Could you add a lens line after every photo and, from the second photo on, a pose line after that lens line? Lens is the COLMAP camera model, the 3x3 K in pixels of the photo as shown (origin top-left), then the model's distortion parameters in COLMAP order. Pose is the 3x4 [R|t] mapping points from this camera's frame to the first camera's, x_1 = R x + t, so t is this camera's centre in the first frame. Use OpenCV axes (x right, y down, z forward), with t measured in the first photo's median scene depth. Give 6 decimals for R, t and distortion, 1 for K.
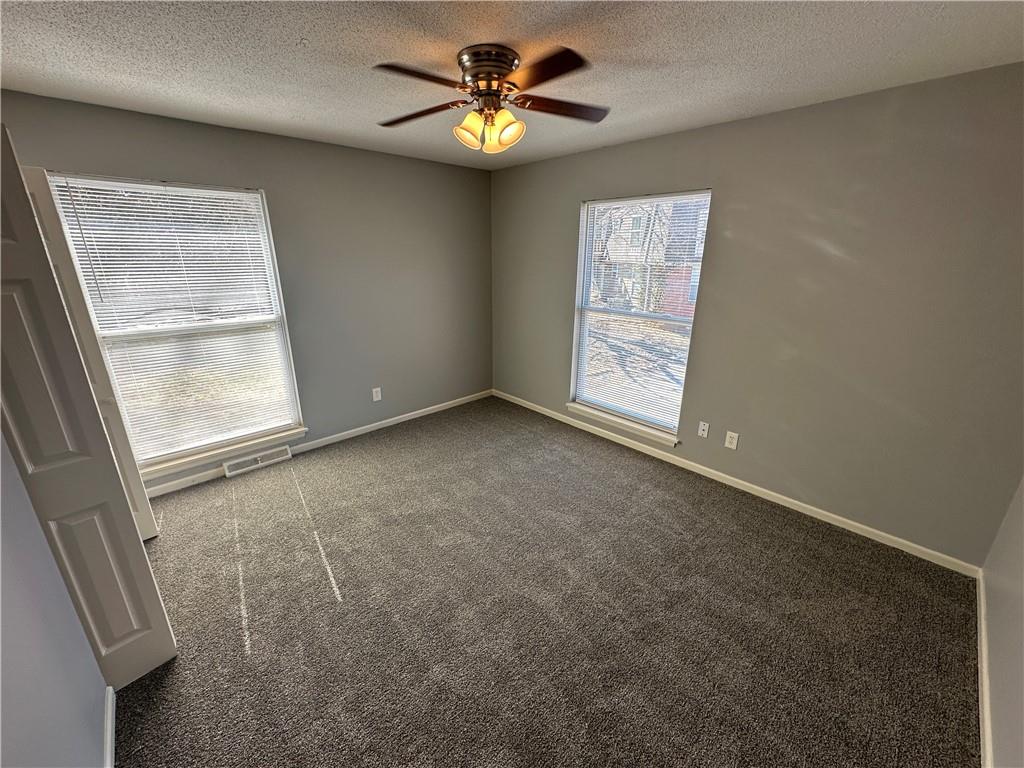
lens RADIAL K [[408.4, 0, 522.2], [0, 408.4, 378.7], [0, 0, 1]] dist [-0.002501, 0.000745]
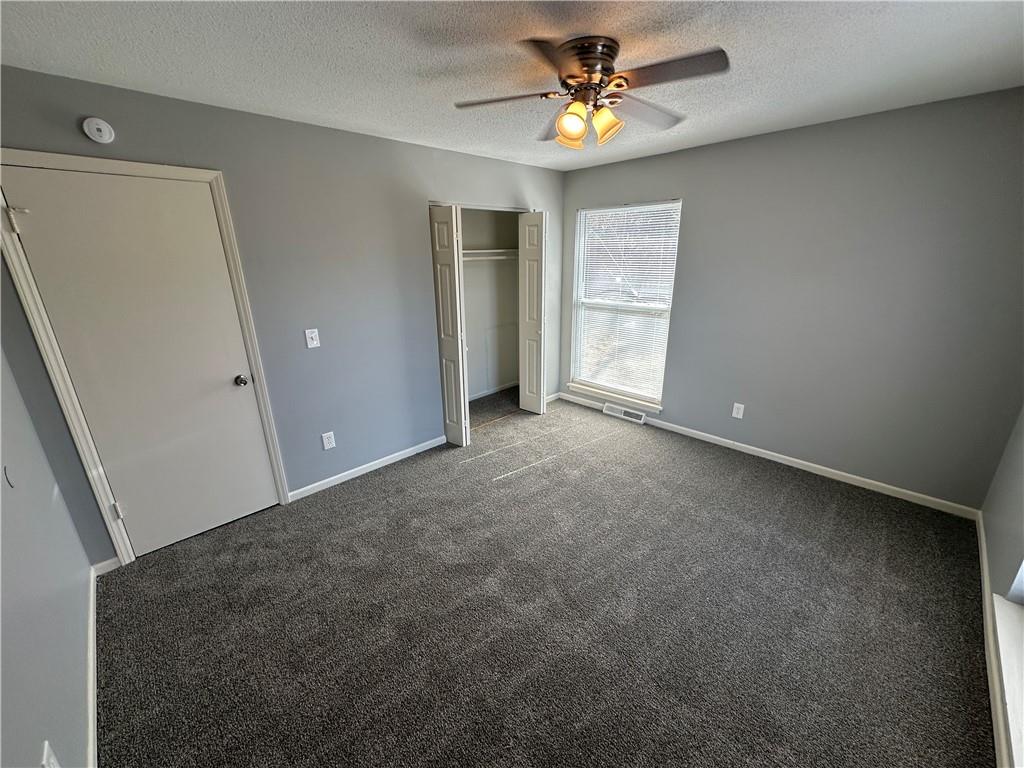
lens RADIAL K [[408.4, 0, 513.9], [0, 408.4, 388.0], [0, 0, 1]] dist [-0.002501, 0.000745]
pose [[0.013148, 0.305438, -0.952121, 0.596735], [-0.288210, 0.912949, 0.288892, -0.156348], [0.957477, 0.270613, 0.100034, 0.543571]]
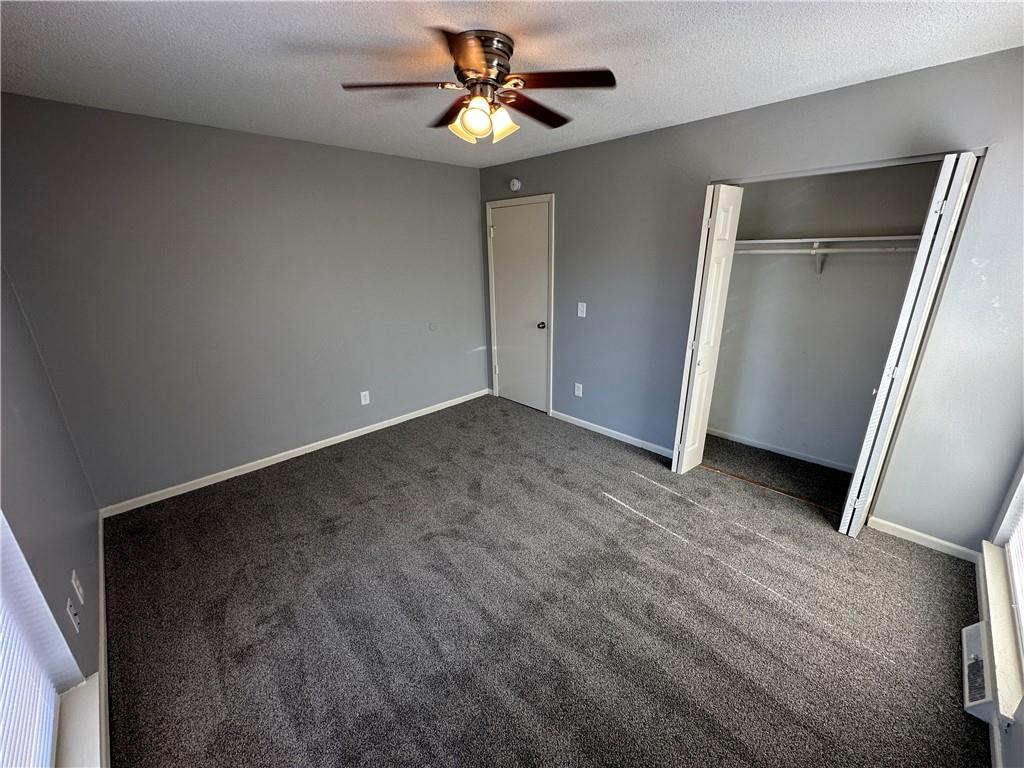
lens RADIAL K [[408.4, 0, 513.0], [0, 408.4, 389.3], [0, 0, 1]] dist [-0.002501, 0.000745]
pose [[-0.999930, 0.011390, -0.003341, -0.084451], [0.007174, 0.804174, 0.594351, -0.387048], [0.009456, 0.594285, -0.804199, 1.261109]]
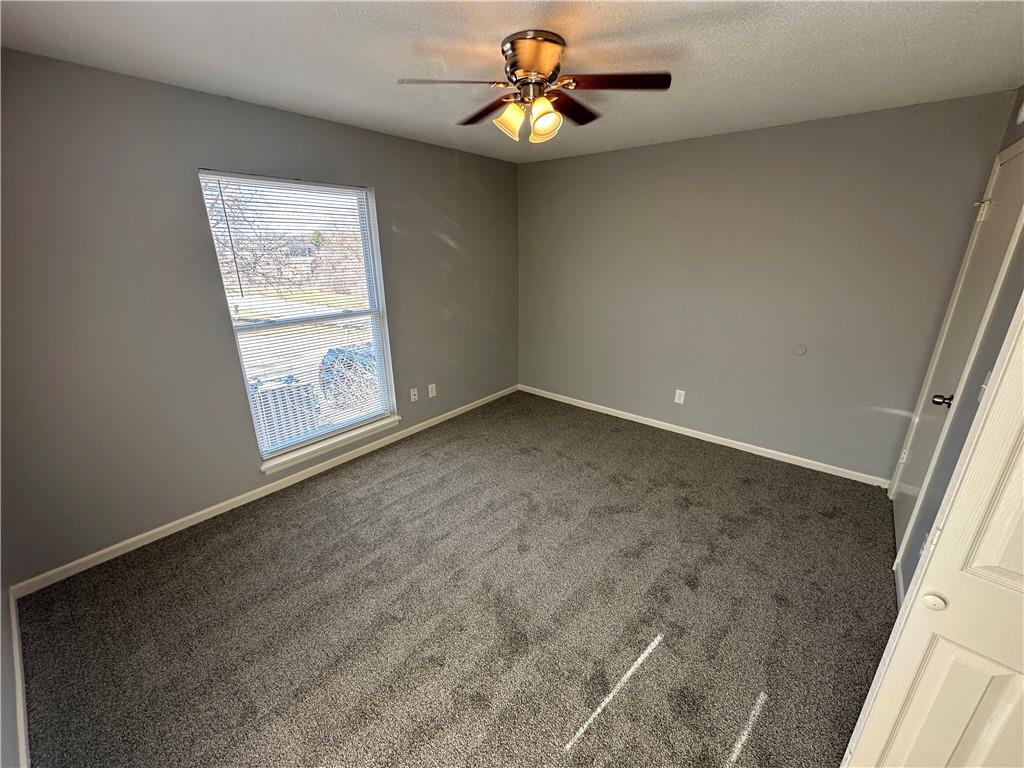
lens RADIAL K [[408.4, 0, 506.0], [0, 408.4, 379.9], [0, 0, 1]] dist [-0.002501, 0.000745]
pose [[-0.104605, -0.314153, 0.943592, -0.704821], [0.301843, 0.894012, 0.331108, -0.231026], [-0.947601, 0.319452, 0.001307, 0.746668]]
